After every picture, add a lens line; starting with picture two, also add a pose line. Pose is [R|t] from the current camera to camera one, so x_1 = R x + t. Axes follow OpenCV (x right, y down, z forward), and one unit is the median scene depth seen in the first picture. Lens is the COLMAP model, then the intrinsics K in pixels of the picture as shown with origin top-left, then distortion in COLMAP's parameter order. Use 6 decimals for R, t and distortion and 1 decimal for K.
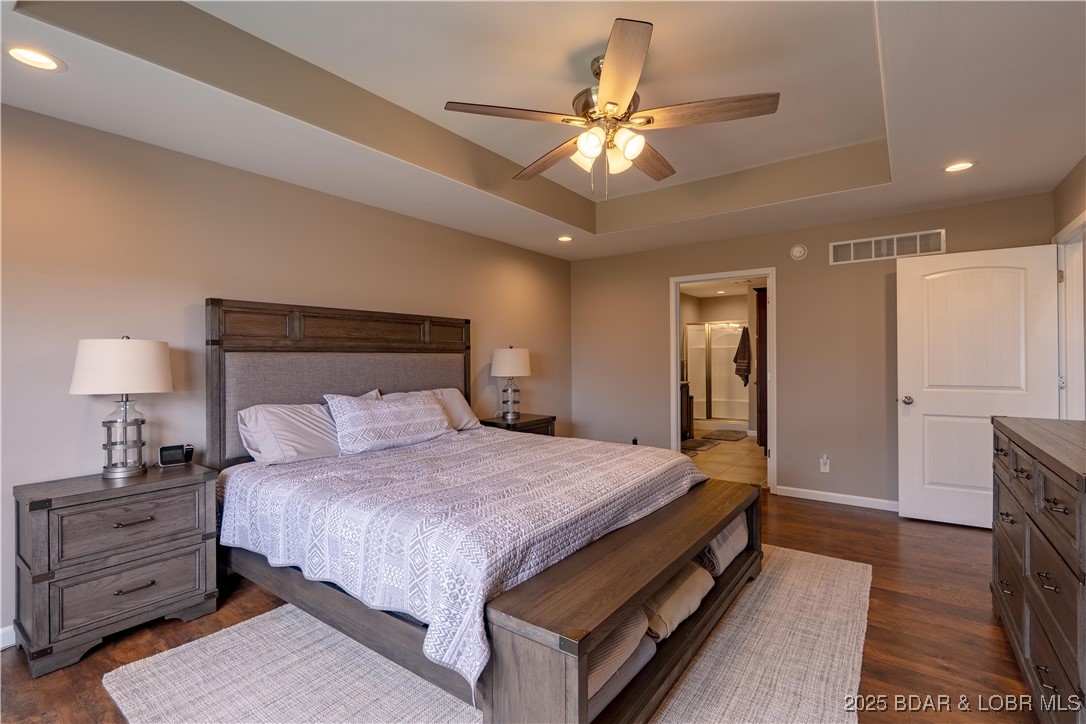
lens RADIAL K [[493.8, 0, 562.6], [0, 493.8, 350.9], [0, 0, 1]] dist [-0.000971, -0.000074]
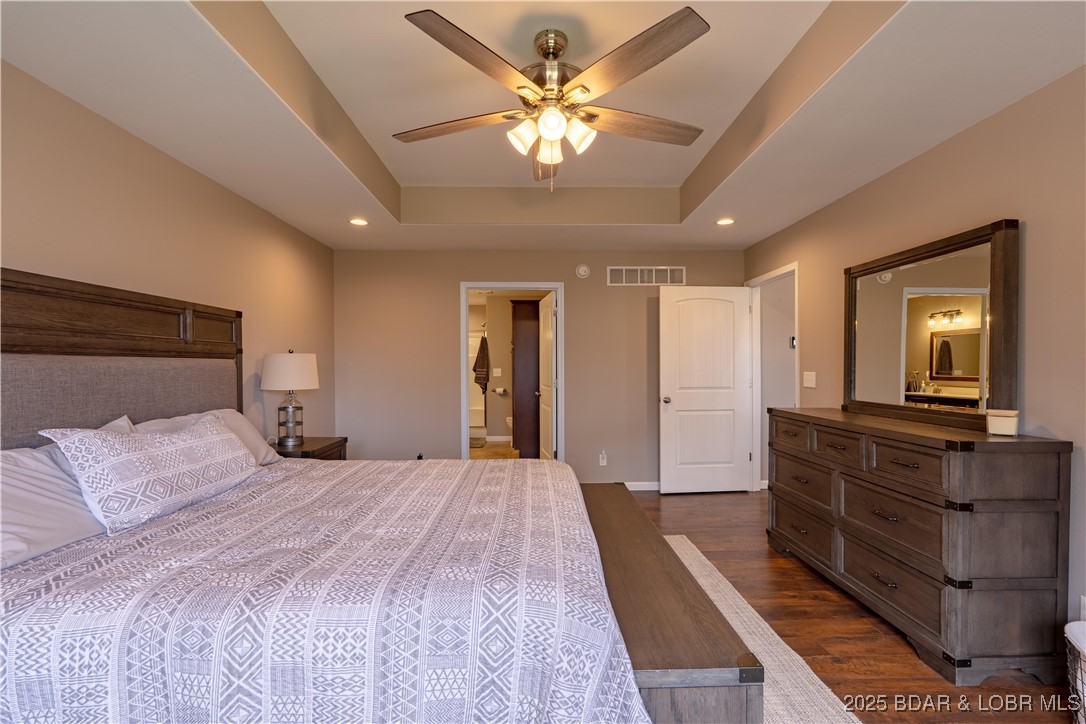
lens RADIAL K [[496.5, 0, 555.7], [0, 496.5, 362.2], [0, 0, 1]] dist [-0.002326, -0.000038]
pose [[0.796338, 0.005819, 0.604824, -0.291801], [-0.008070, 0.999967, 0.001005, 0.005741], [-0.604798, -0.005681, 0.796358, 0.169611]]
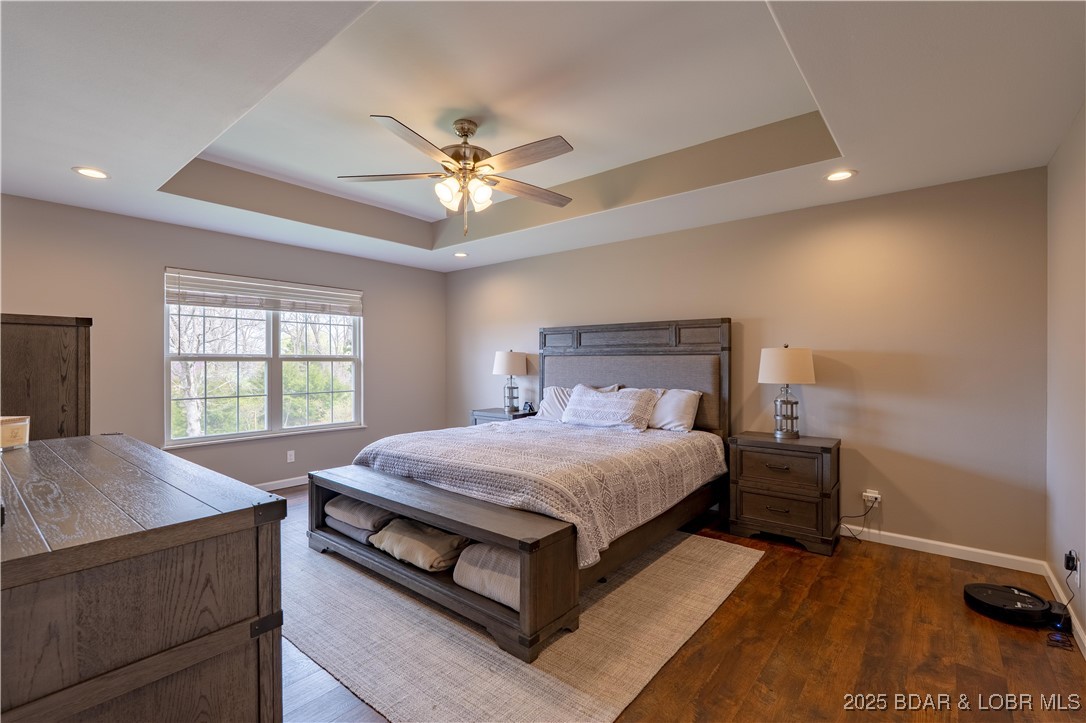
lens RADIAL K [[481.7, 0, 539.1], [0, 481.7, 363.4], [0, 0, 1]] dist [-0.000474, 0.000035]
pose [[-0.078533, 0.006250, -0.996892, 0.810515], [0.012715, 0.999905, 0.005267, 0.013310], [0.996830, -0.012262, -0.078605, 0.808838]]
